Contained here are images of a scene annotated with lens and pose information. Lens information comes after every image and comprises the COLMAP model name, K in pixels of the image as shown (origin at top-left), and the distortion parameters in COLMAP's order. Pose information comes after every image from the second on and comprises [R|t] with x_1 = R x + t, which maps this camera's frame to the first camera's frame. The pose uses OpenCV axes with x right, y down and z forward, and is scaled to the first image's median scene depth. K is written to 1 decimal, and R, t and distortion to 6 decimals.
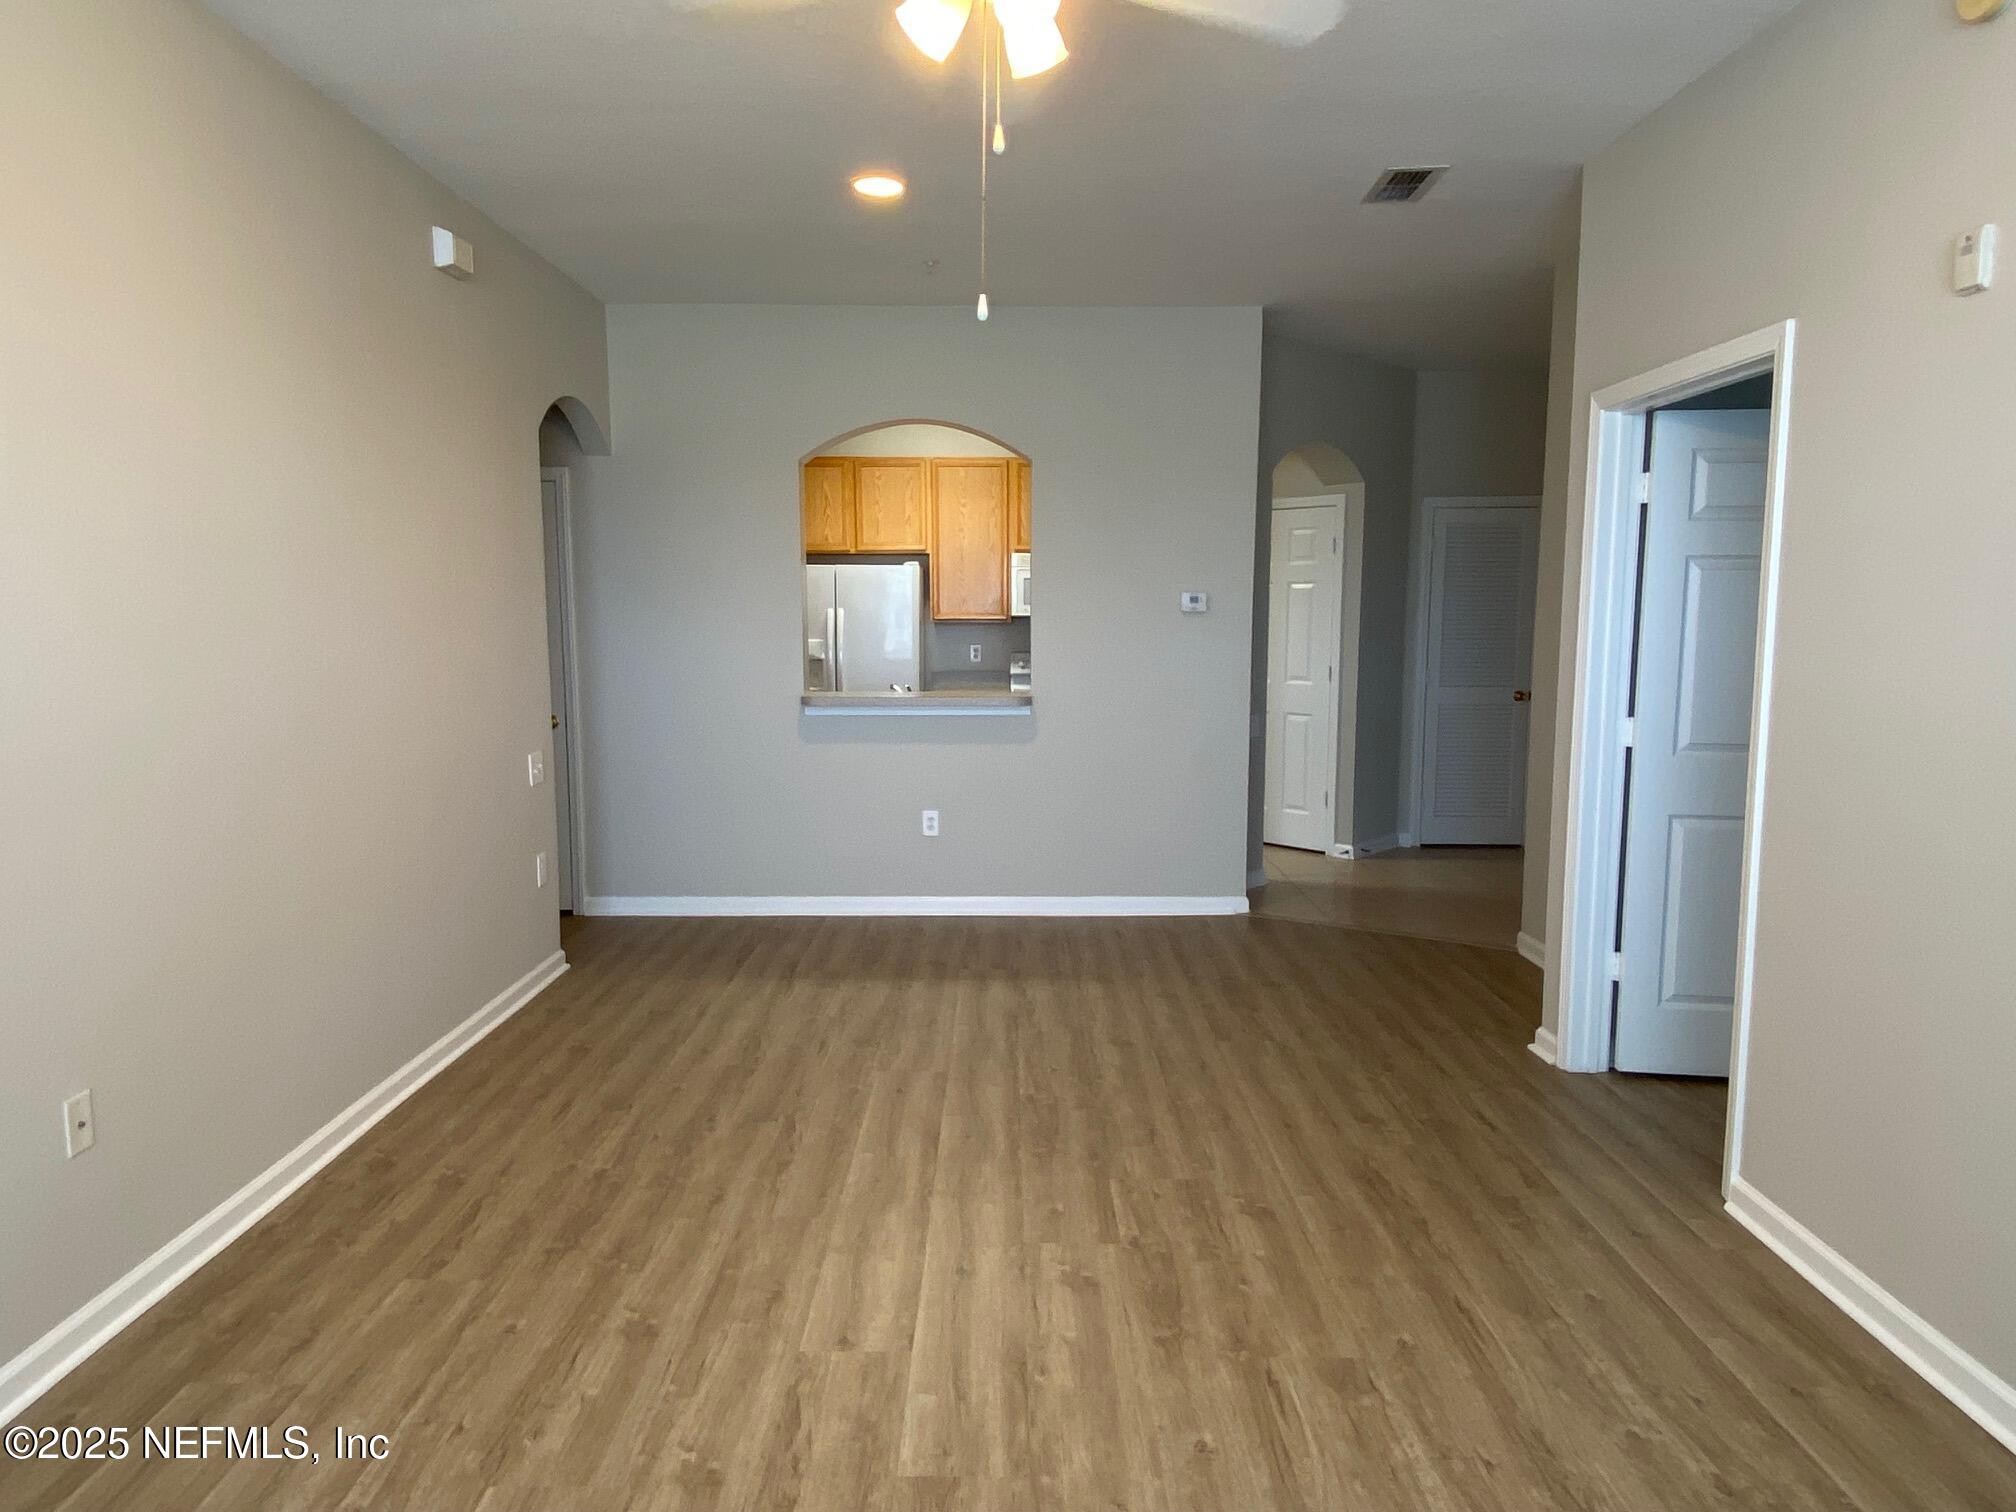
lens RADIAL K [[1275.4, 0, 1013.1], [0, 1275.4, 758.4], [0, 0, 1]] dist [0.040484, -0.026630]
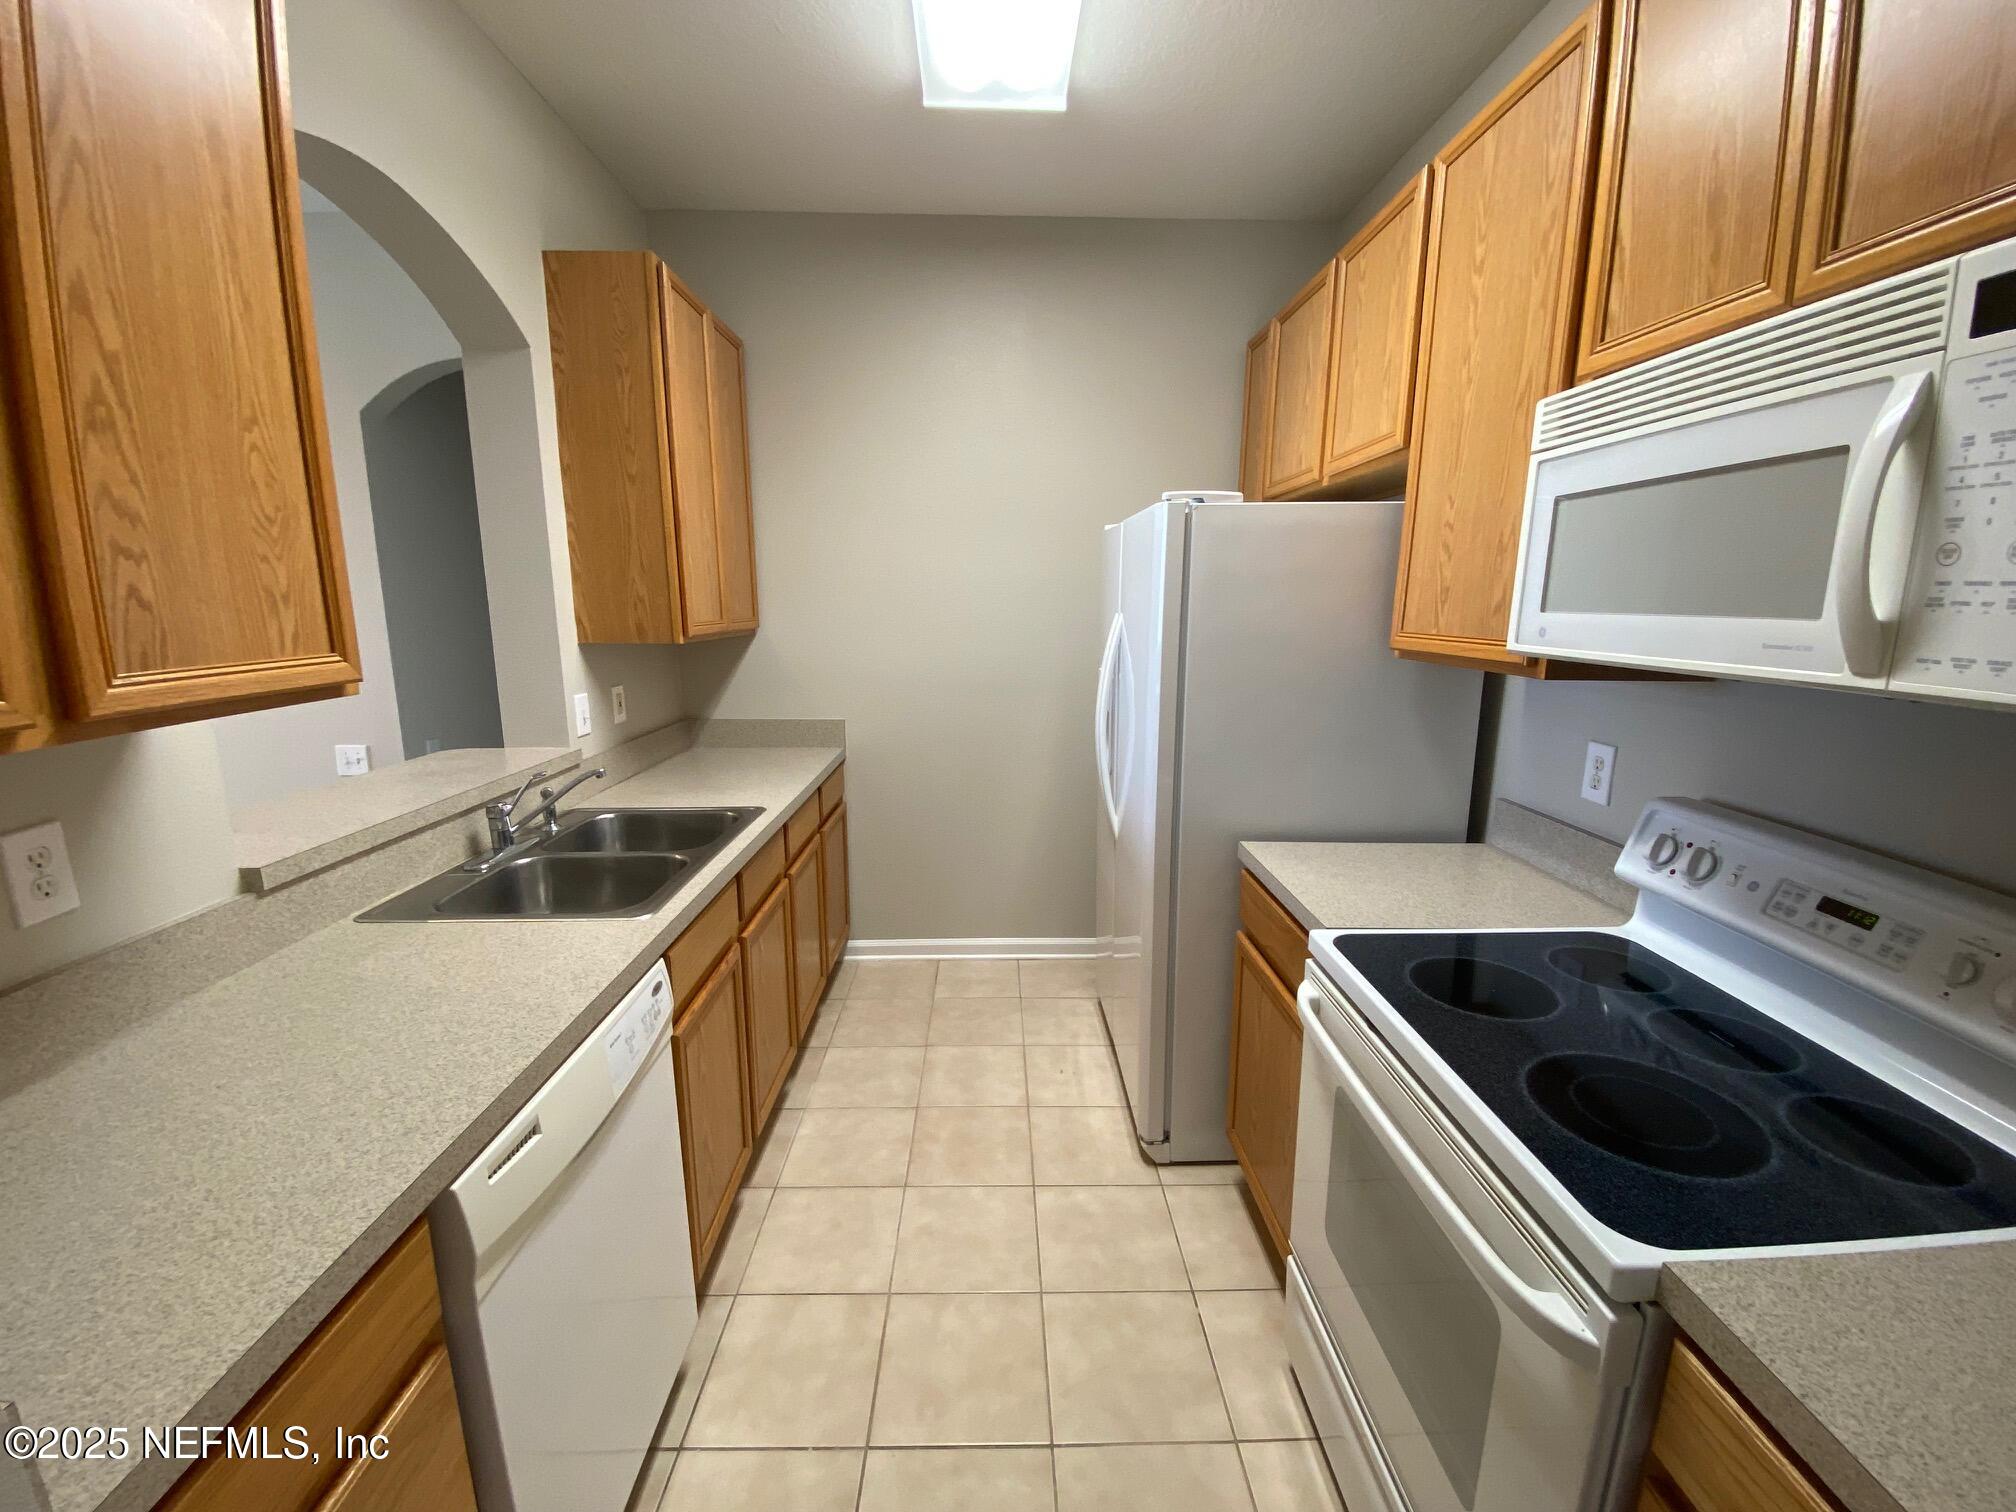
lens RADIAL K [[821.3, 0, 1005.8], [0, 821.3, 752.3], [0, 0, 1]] dist [0.011271, -0.016075]
pose [[0.007900, 0.187071, -0.982315, 0.319703], [-0.124363, 0.974903, 0.184659, -0.212382], [0.992205, 0.120704, 0.030966, 1.732491]]
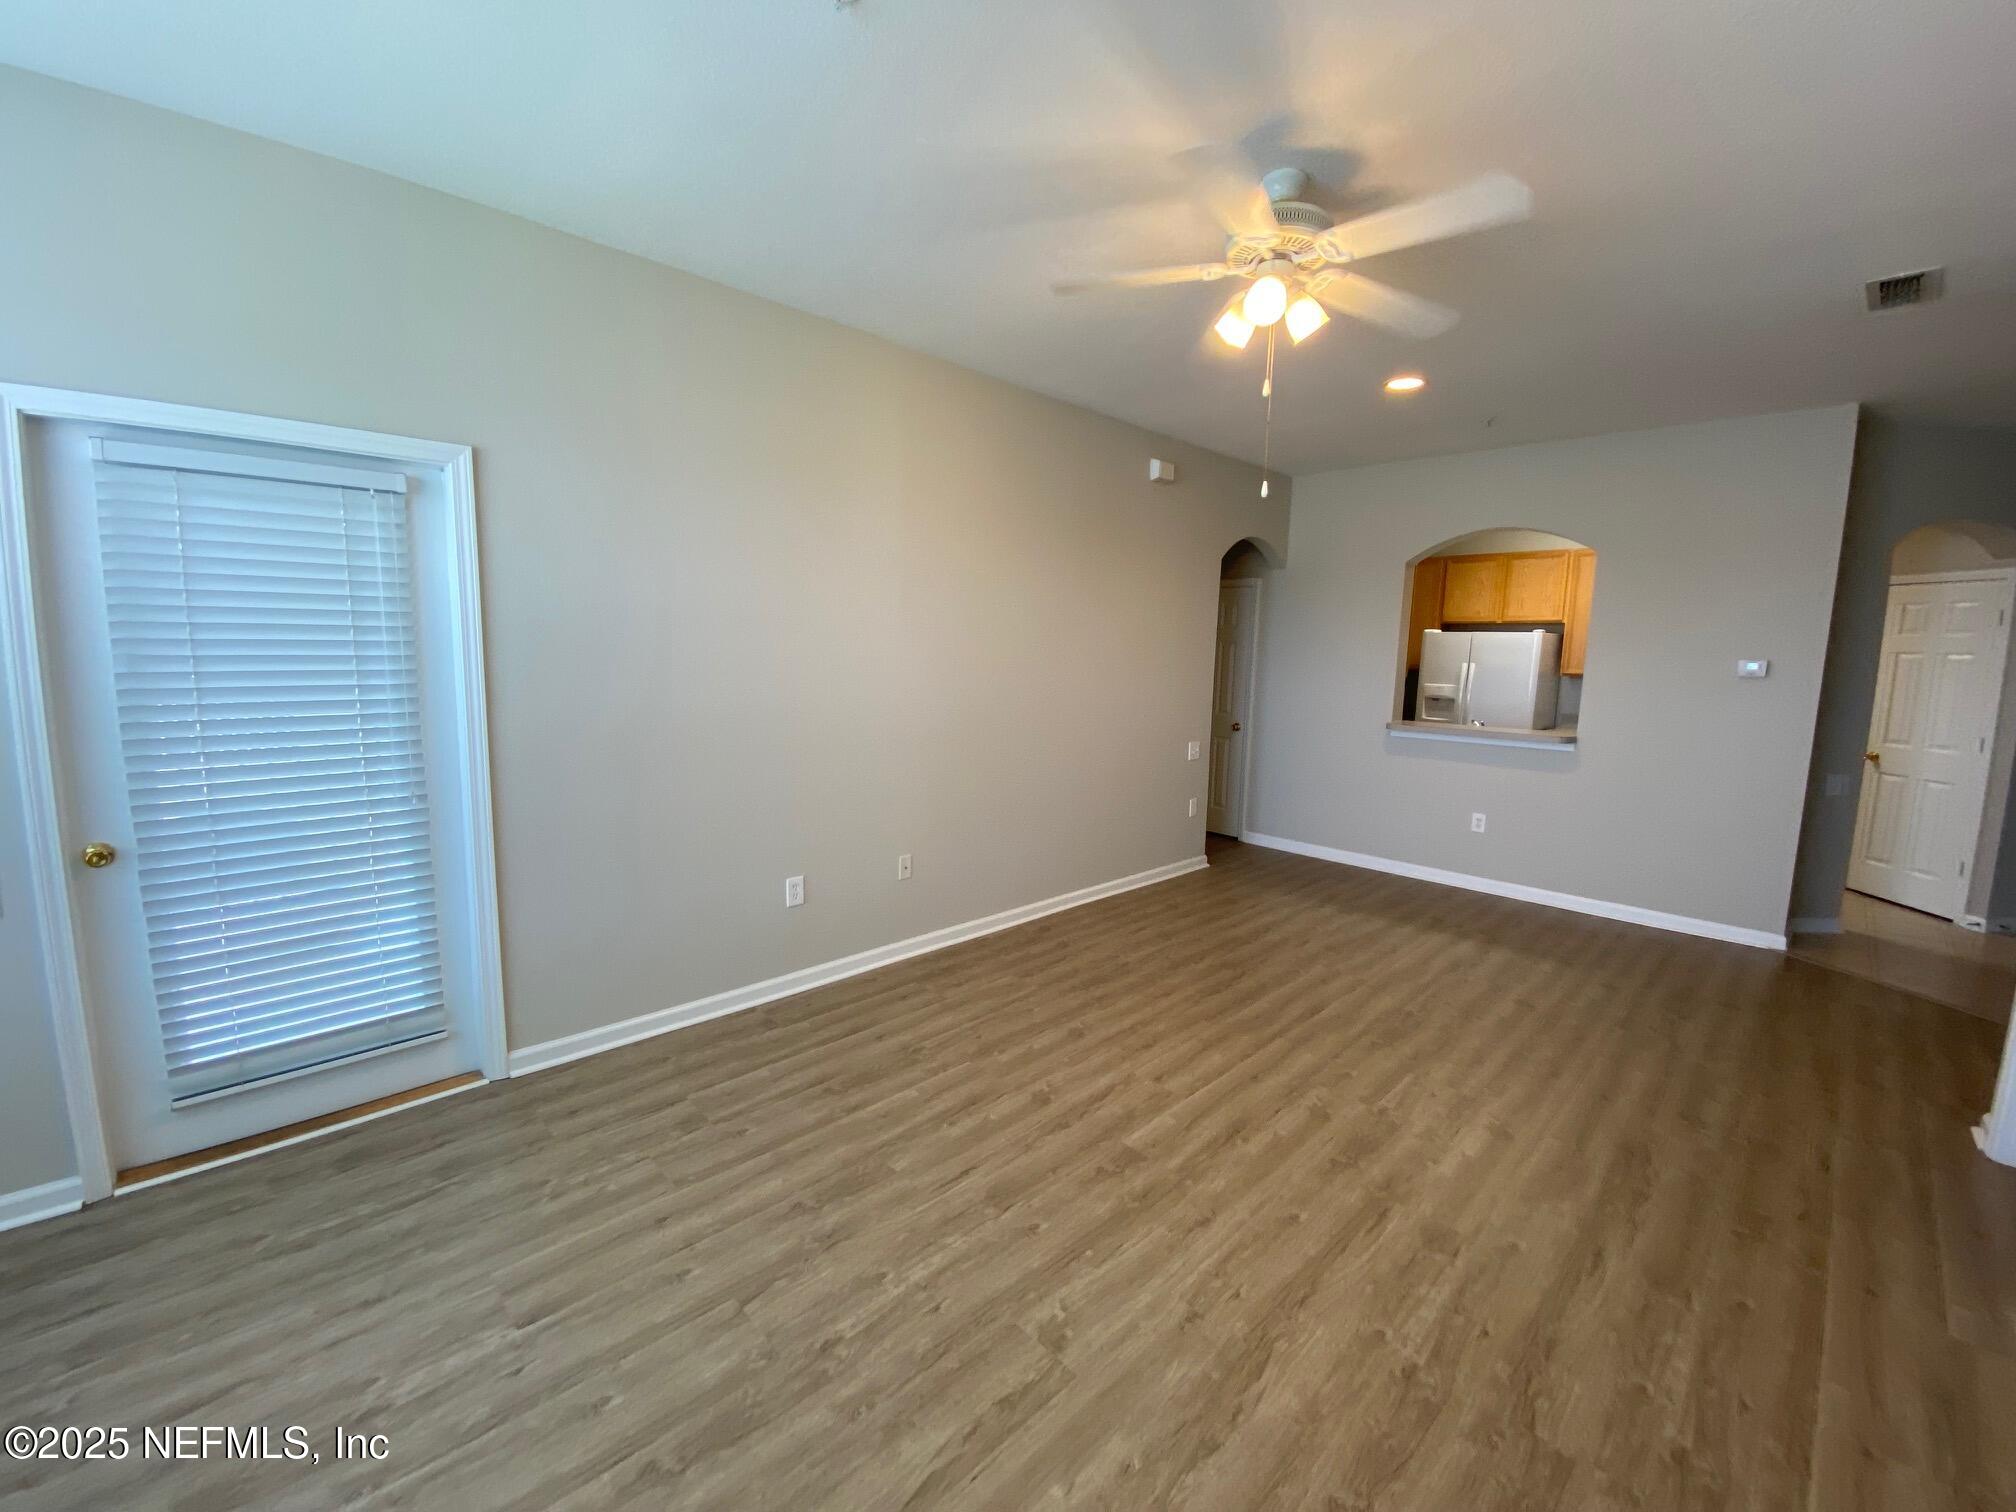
lens RADIAL K [[821.3, 0, 1001.7], [0, 821.3, 749.7], [0, 0, 1]] dist [0.011271, -0.016075]
pose [[0.691830, 0.105769, -0.714272, 0.294146], [-0.106590, 0.993336, 0.043851, -0.015944], [0.714150, 0.045797, 0.698493, 0.017021]]
